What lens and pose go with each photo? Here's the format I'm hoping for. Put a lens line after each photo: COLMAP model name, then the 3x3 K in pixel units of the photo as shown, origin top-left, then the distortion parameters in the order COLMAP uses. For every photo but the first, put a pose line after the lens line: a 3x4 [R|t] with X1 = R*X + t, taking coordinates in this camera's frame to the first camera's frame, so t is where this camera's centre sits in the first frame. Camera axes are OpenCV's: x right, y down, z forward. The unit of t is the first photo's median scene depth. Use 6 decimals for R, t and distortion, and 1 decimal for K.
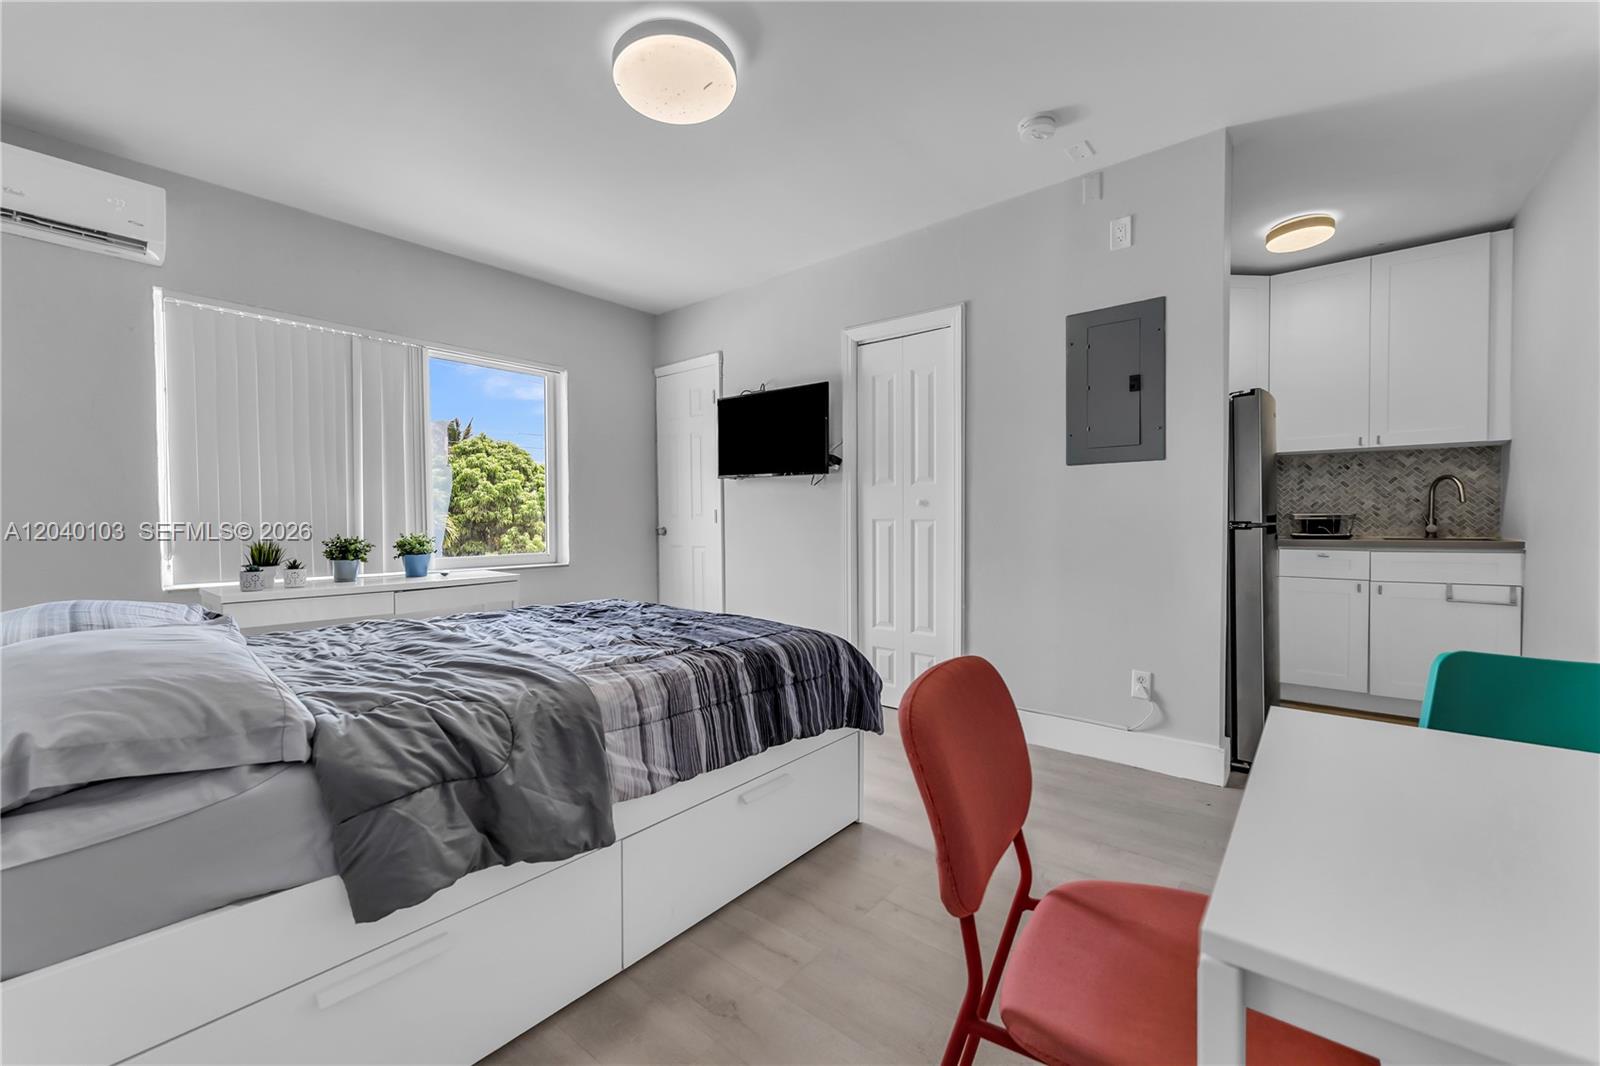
lens RADIAL K [[657.9, 0, 794.0], [0, 657.9, 534.1], [0, 0, 1]] dist [0.000348, -0.000427]
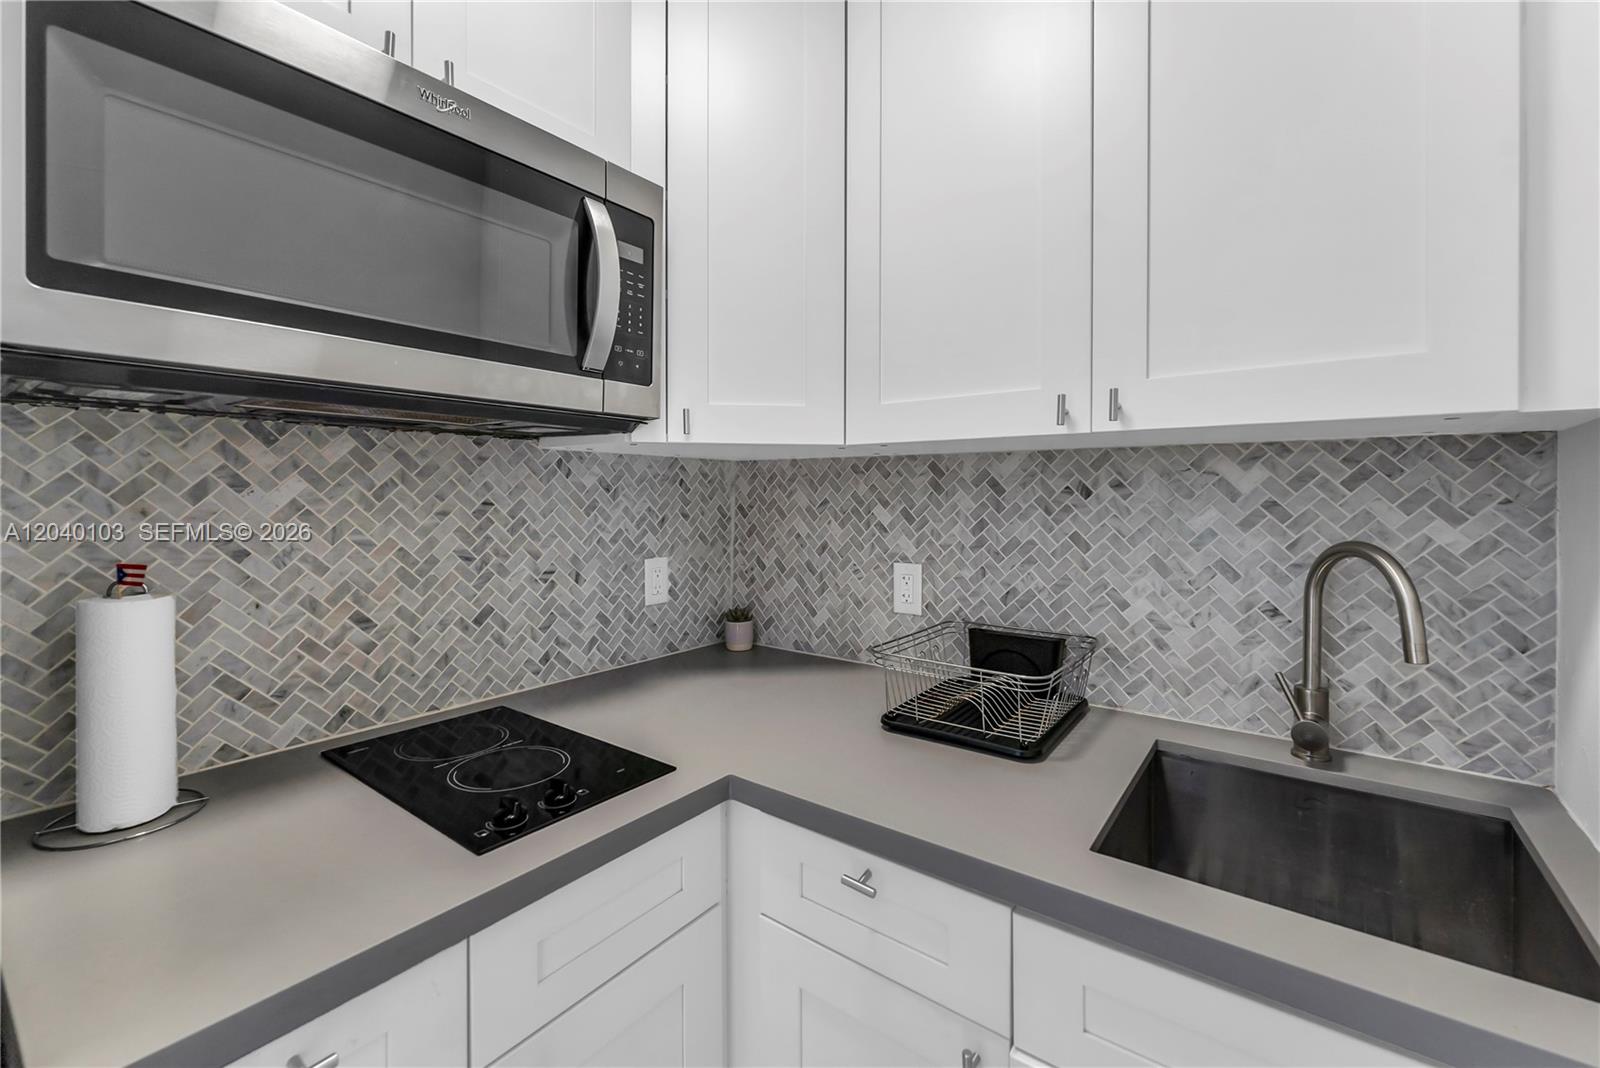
lens RADIAL K [[657.9, 0, 824.7], [0, 657.9, 497.9], [0, 0, 1]] dist [0.000348, -0.000427]
pose [[0.998246, 0.007228, 0.058764, 0.737538], [-0.006401, 0.999878, -0.014248, -0.098806], [-0.058860, 0.013847, 0.998170, 0.724689]]
